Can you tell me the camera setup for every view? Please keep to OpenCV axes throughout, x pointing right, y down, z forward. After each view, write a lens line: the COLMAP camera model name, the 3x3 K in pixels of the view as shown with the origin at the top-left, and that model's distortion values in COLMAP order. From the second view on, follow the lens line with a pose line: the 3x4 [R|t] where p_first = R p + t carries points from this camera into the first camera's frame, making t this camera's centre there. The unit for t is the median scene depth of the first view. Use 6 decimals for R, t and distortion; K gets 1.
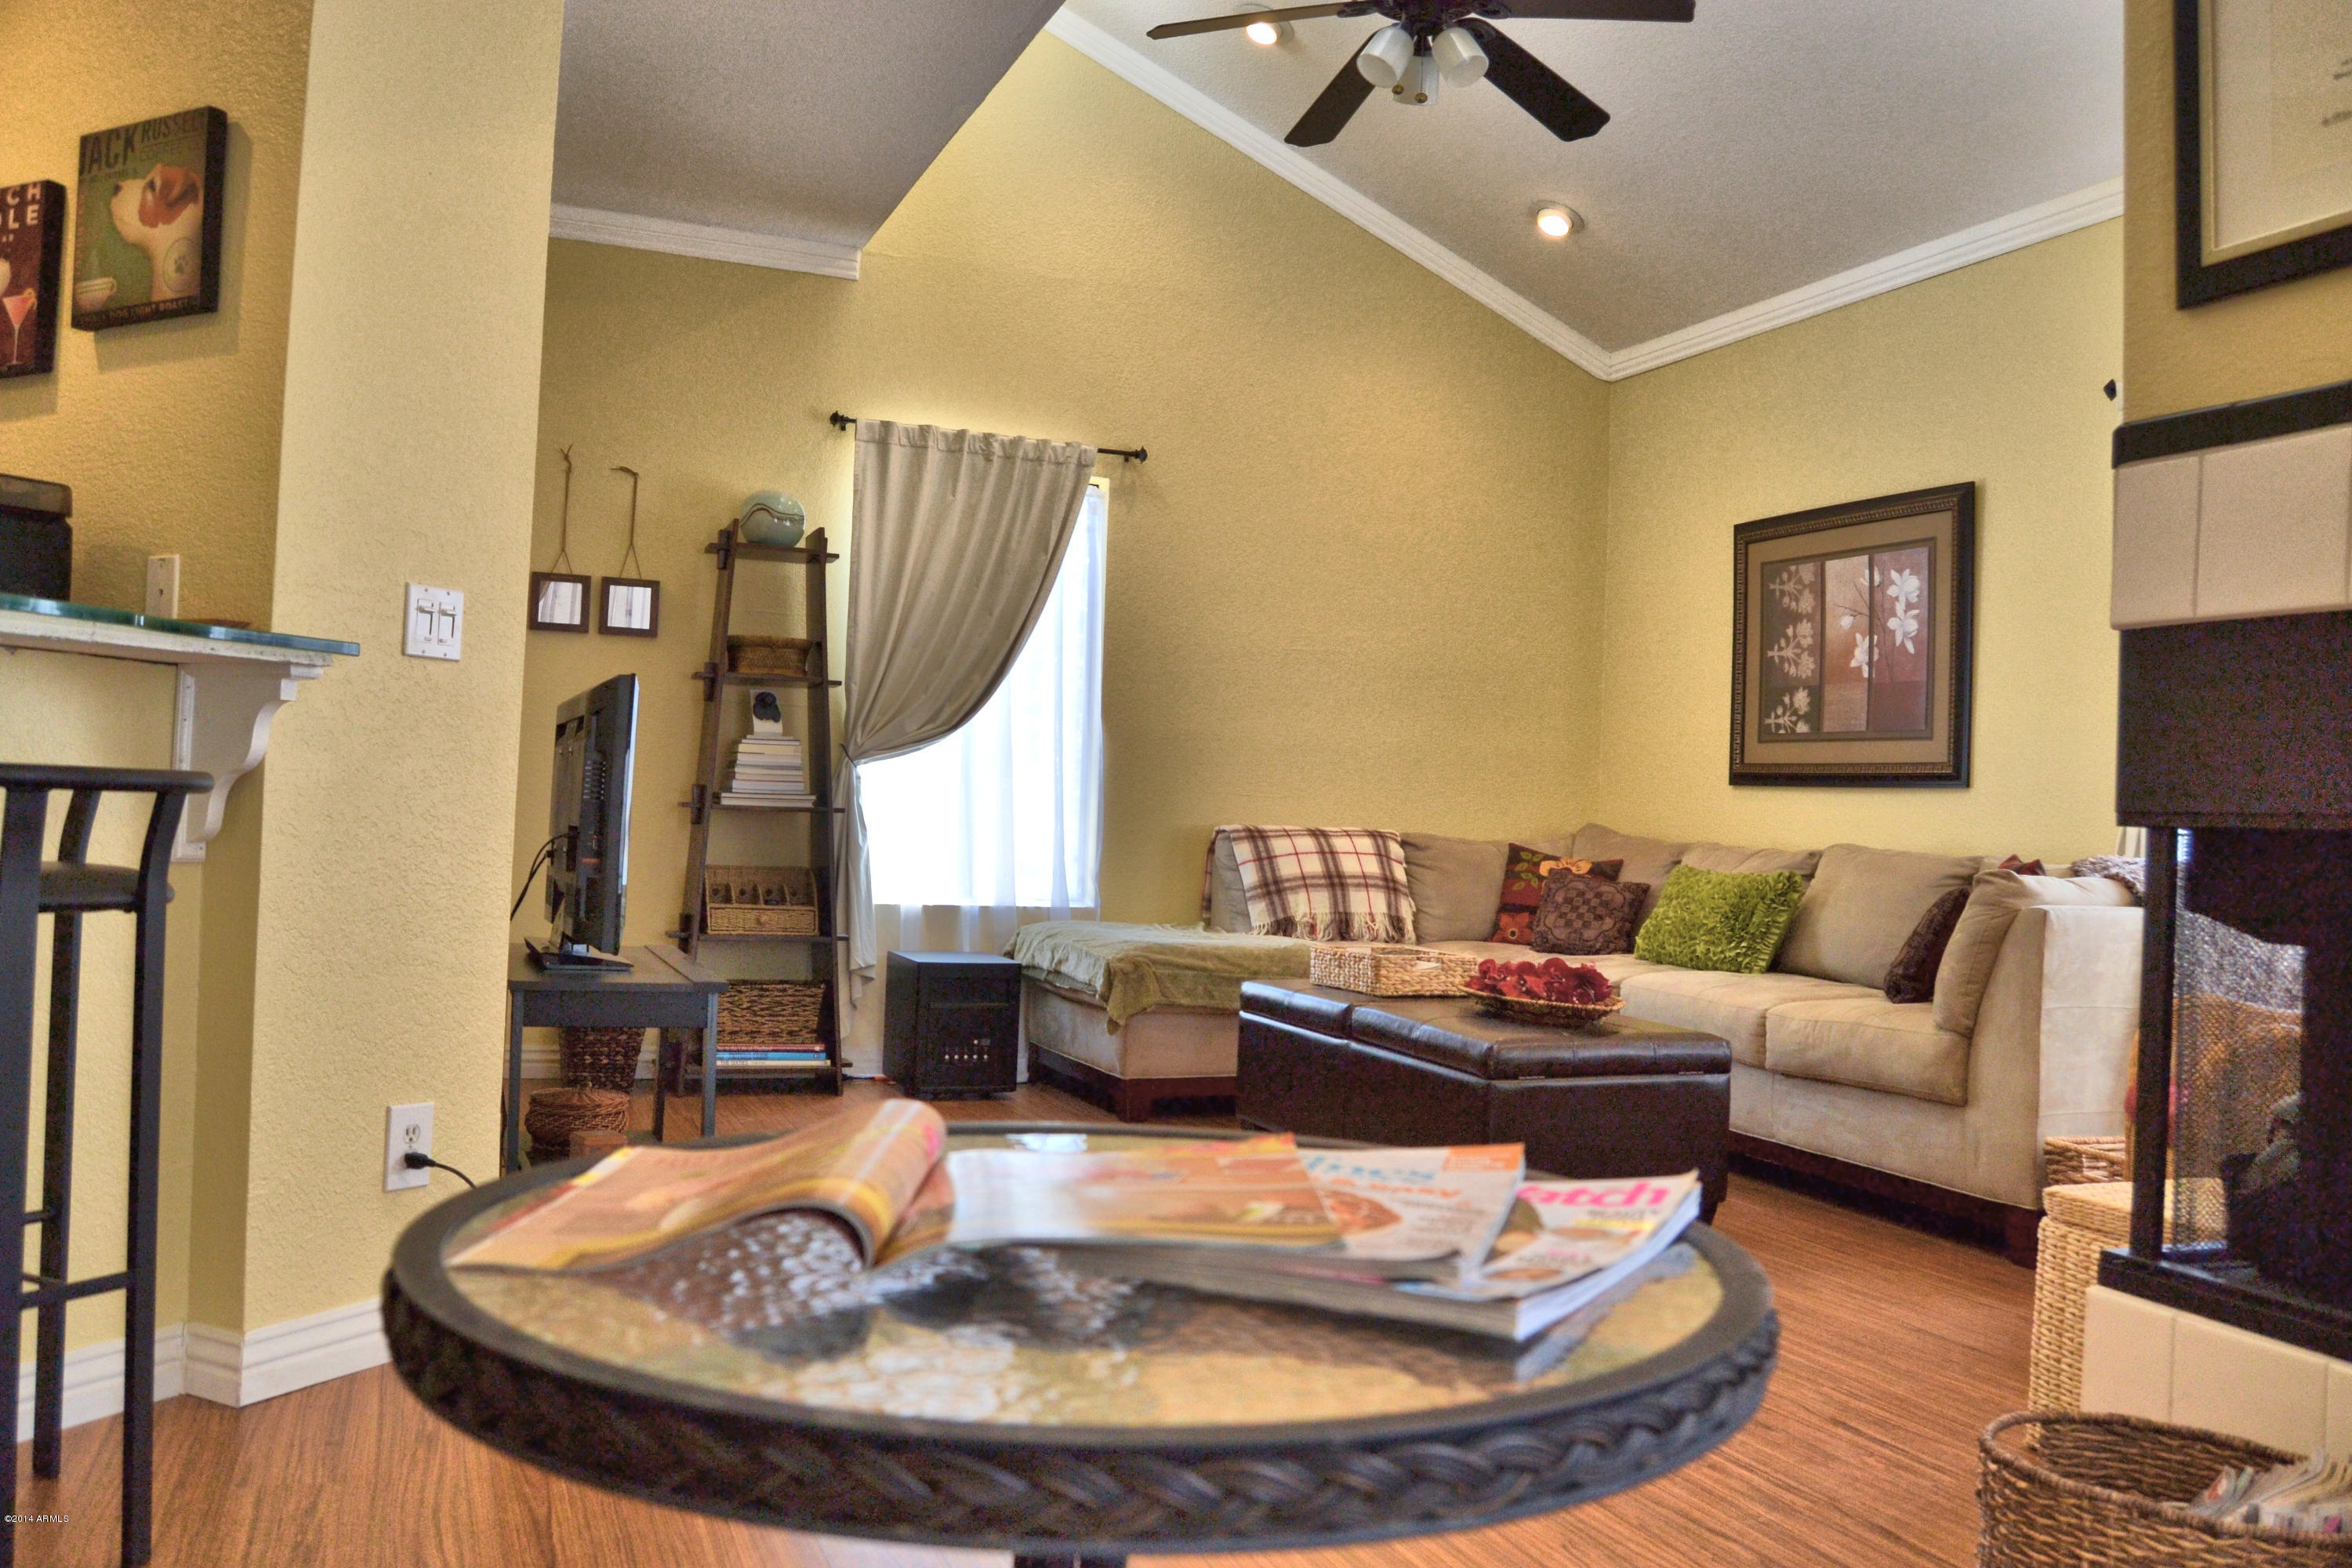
lens RADIAL K [[1884.2, 0, 1185.2], [0, 1884.2, 778.1], [0, 0, 1]] dist [-0.091228, 0.037334]
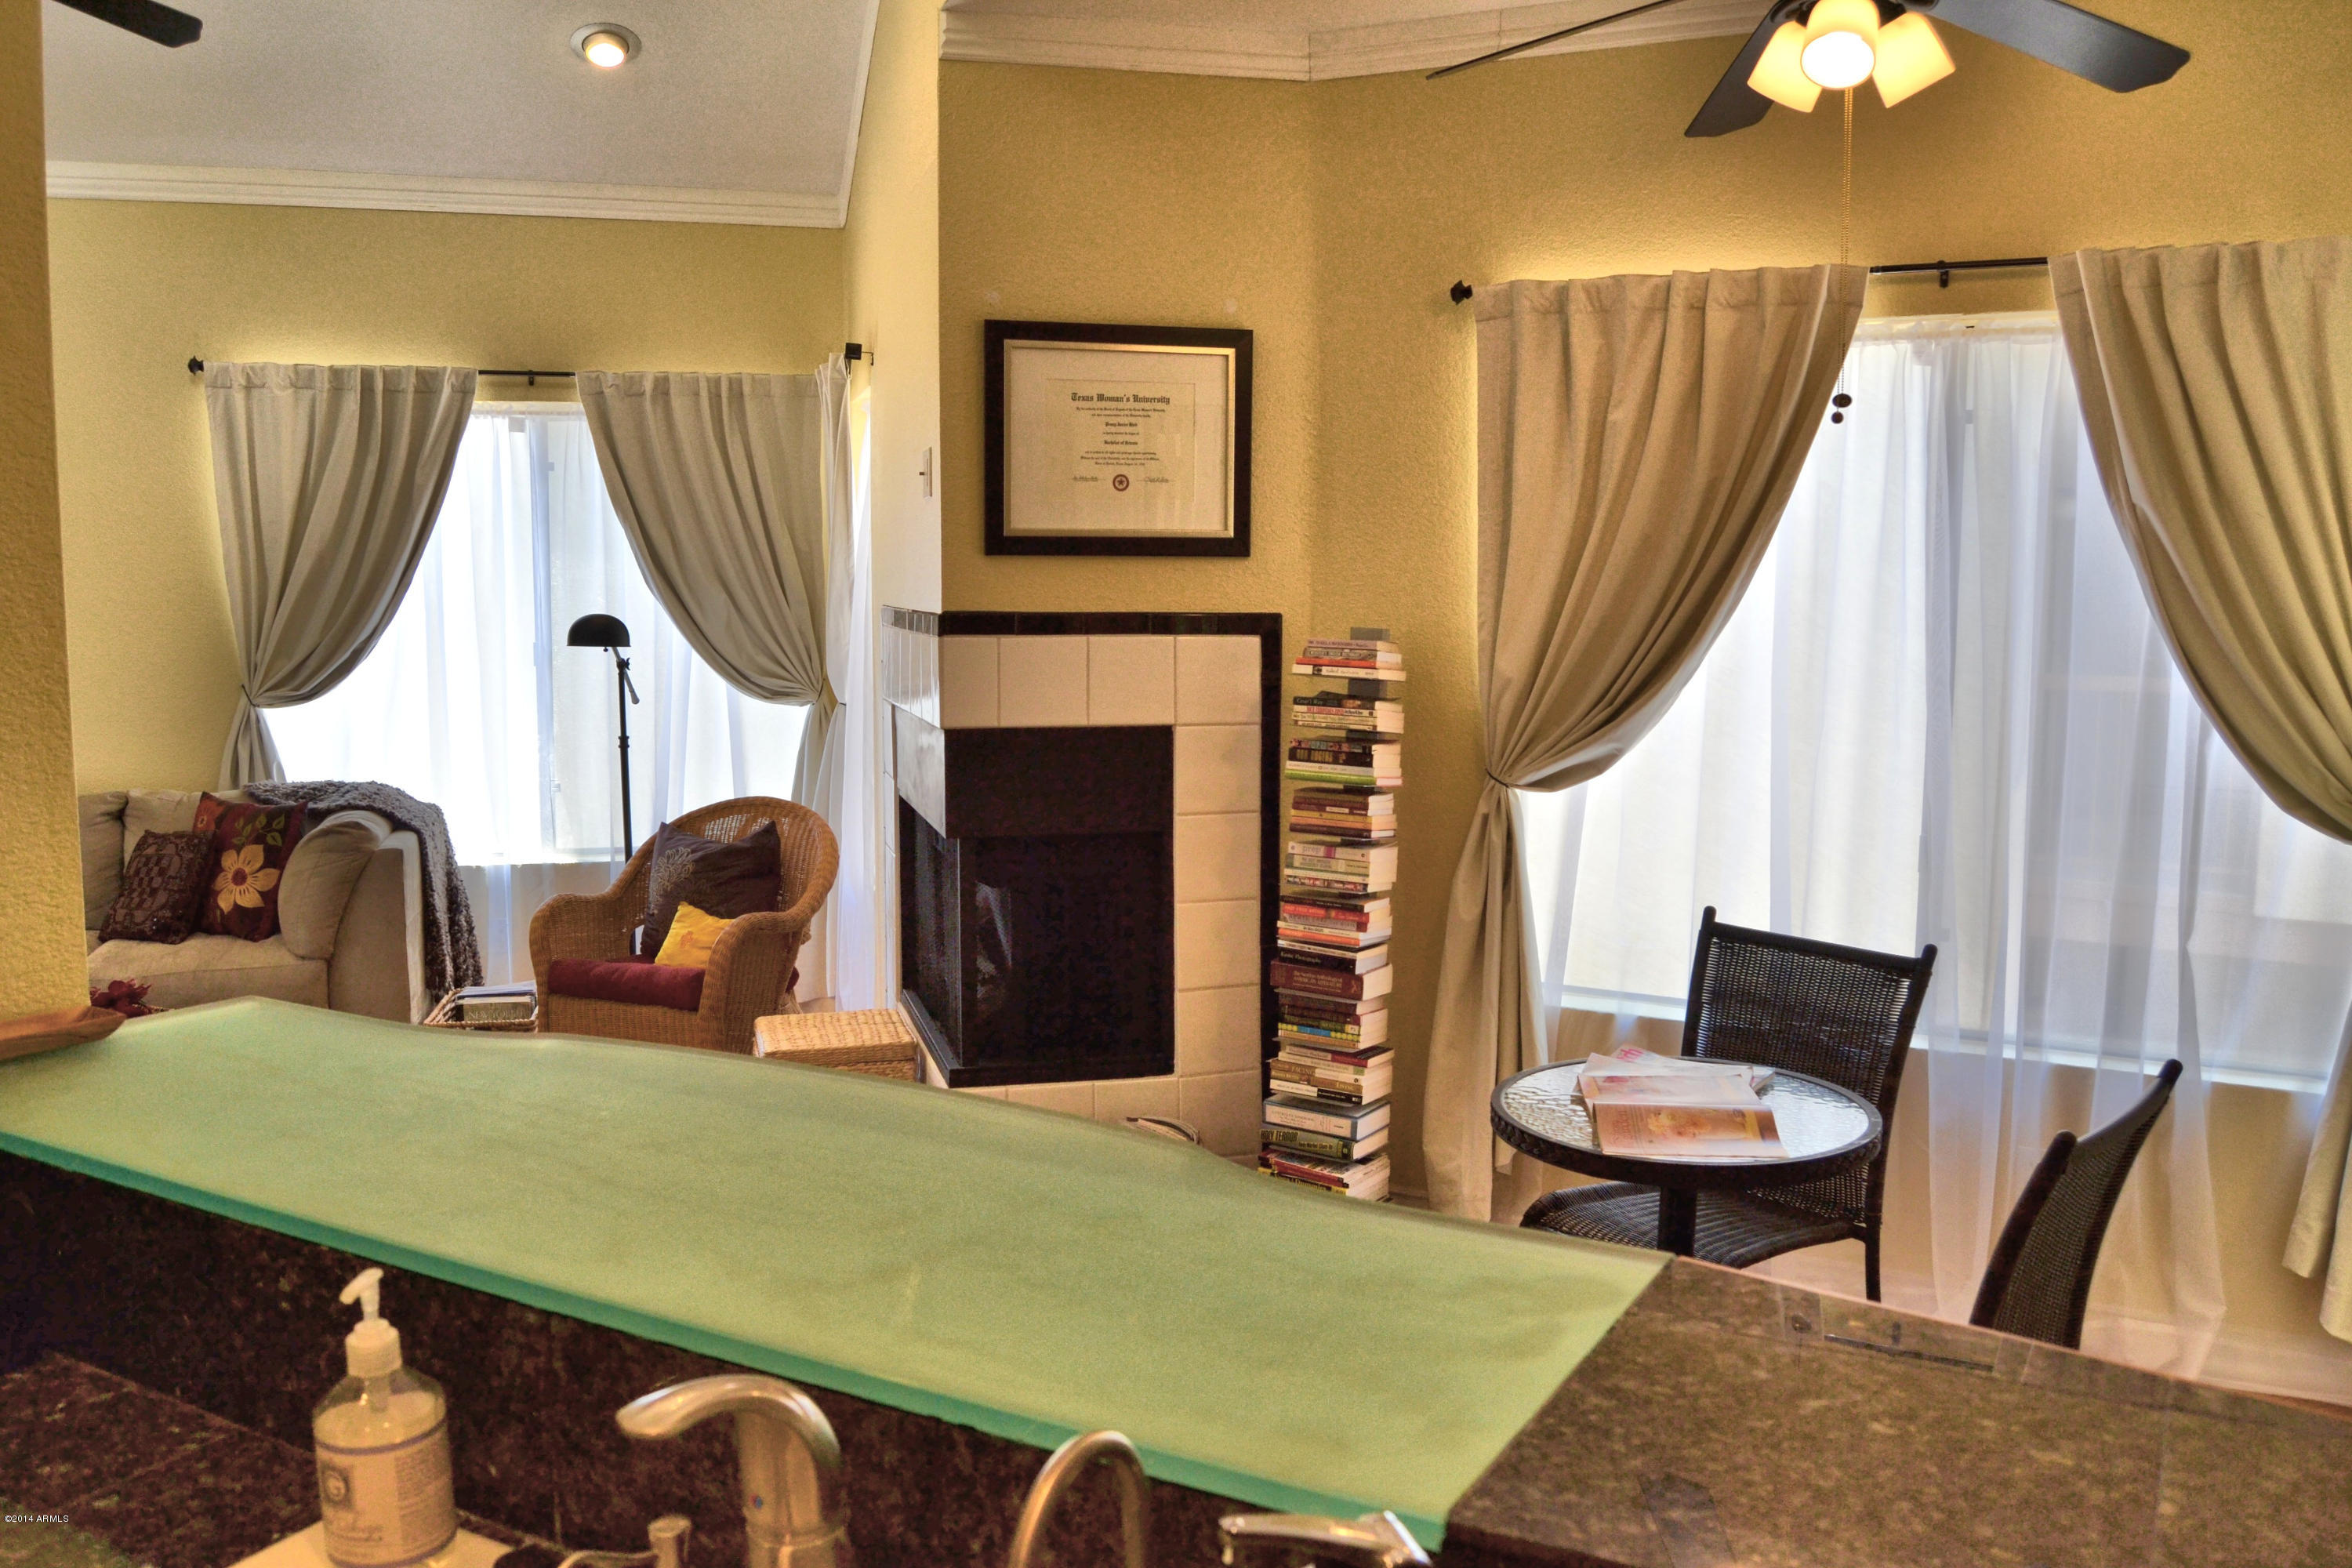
lens RADIAL K [[1884.2, 0, 1232.9], [0, 1884.2, 773.0], [0, 0, 1]] dist [-0.091228, 0.037334]
pose [[0.085045, -0.149905, 0.985036, -0.473988], [-0.022521, 0.988076, 0.152312, -0.121056], [-0.996123, -0.035137, 0.080655, 0.218253]]
